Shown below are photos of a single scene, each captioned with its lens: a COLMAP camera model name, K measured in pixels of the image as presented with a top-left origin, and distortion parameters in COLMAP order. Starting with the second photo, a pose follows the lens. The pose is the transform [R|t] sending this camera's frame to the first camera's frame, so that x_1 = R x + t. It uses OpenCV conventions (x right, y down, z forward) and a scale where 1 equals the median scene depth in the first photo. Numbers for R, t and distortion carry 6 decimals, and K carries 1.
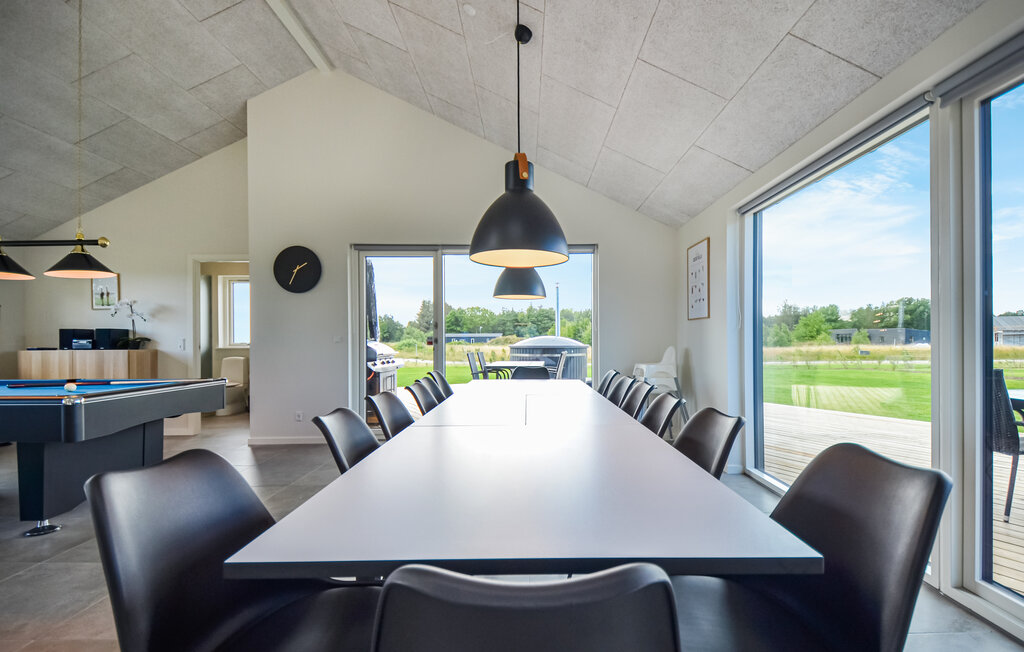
lens RADIAL K [[465.9, 0, 525.0], [0, 465.9, 335.8], [0, 0, 1]] dist [0.026111, -0.018539]
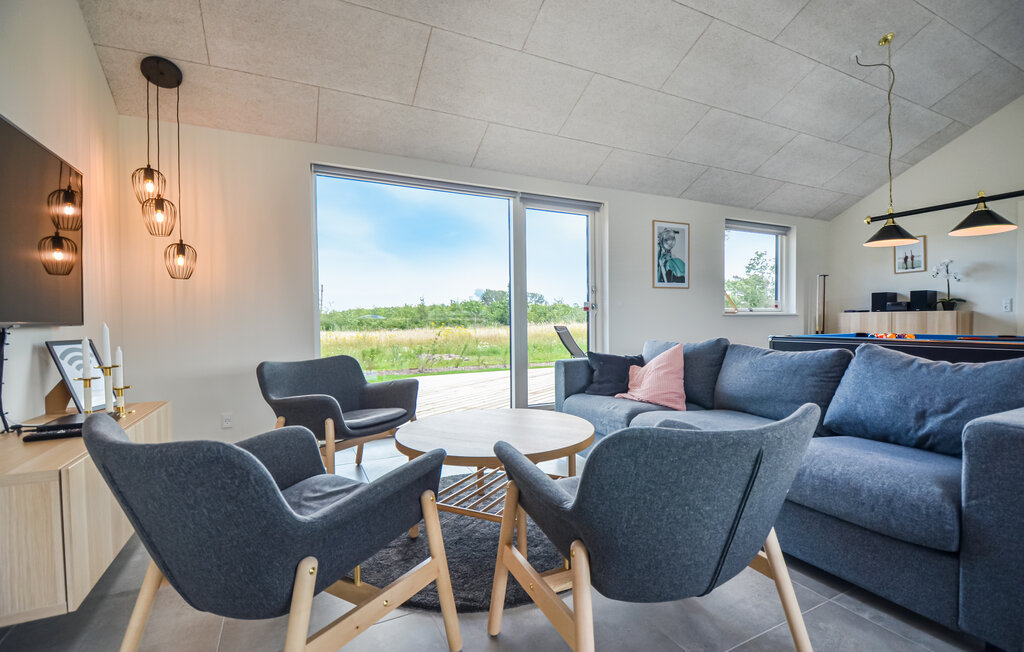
lens RADIAL K [[465.9, 0, 525.0], [0, 465.9, 335.8], [0, 0, 1]] dist [0.026111, -0.018539]
pose [[0.462736, 0.035279, -0.885794, -0.365903], [0.020946, 0.998494, 0.050710, 0.012226], [0.886249, -0.042019, 0.461300, -0.227367]]
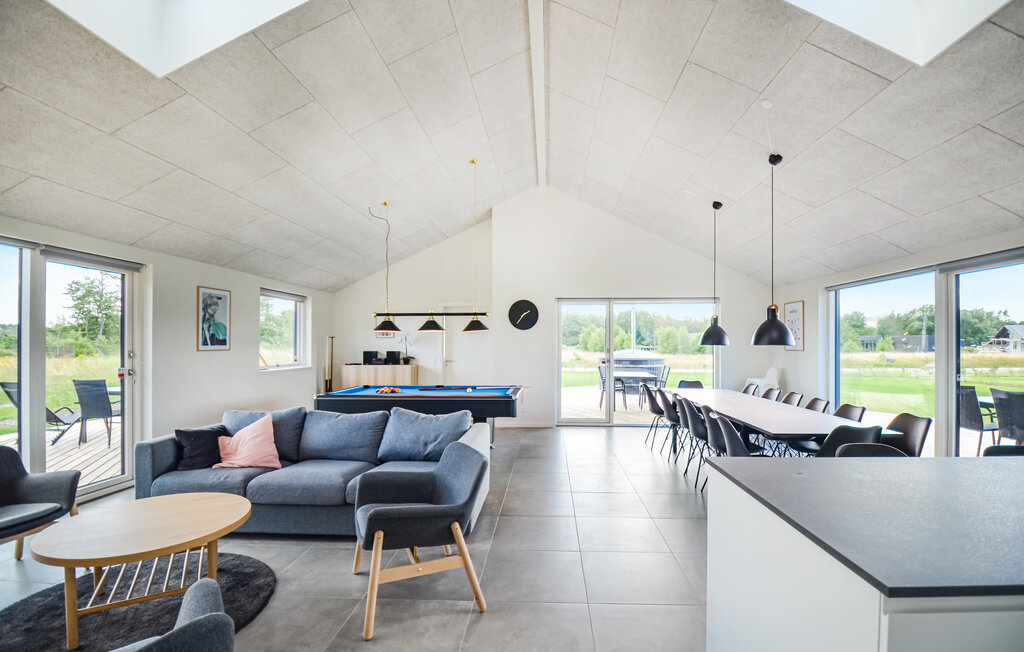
lens RADIAL K [[455.0, 0, 533.3], [0, 455.0, 342.4], [0, 0, 1]] dist [-0.000362, -0.016468]
pose [[0.999174, 0.005965, -0.040191, -0.353449], [-0.005717, 0.999964, 0.006279, -0.054085], [0.040227, -0.006044, 0.999172, -0.449155]]
